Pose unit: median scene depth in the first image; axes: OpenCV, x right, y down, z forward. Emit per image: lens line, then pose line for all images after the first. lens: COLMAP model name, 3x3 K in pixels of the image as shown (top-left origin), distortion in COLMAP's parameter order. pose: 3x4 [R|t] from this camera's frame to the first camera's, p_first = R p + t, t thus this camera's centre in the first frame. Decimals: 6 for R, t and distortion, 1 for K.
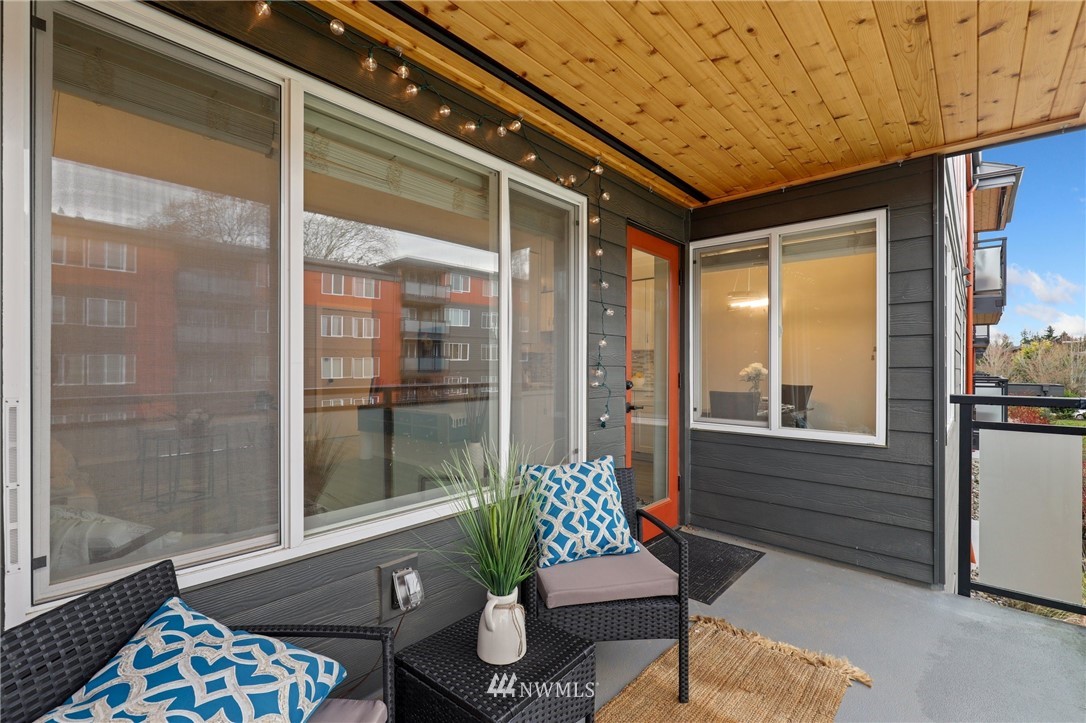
lens RADIAL K [[490.0, 0, 543.6], [0, 490.0, 364.7], [0, 0, 1]] dist [0.000762, 0.000086]
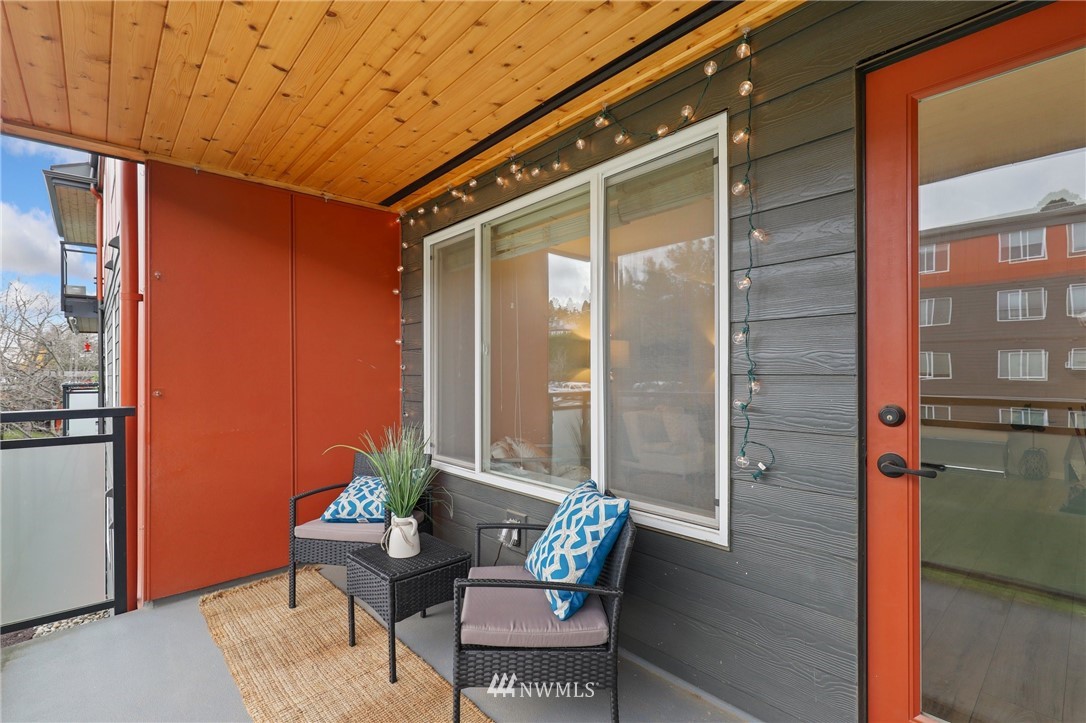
lens RADIAL K [[490.0, 0, 539.6], [0, 490.0, 367.3], [0, 0, 1]] dist [0.000762, 0.000086]
pose [[-0.118140, -0.018950, -0.992816, 0.900463], [-0.009155, 0.999796, -0.017994, 0.006847], [0.992955, 0.006964, -0.118290, 1.008995]]
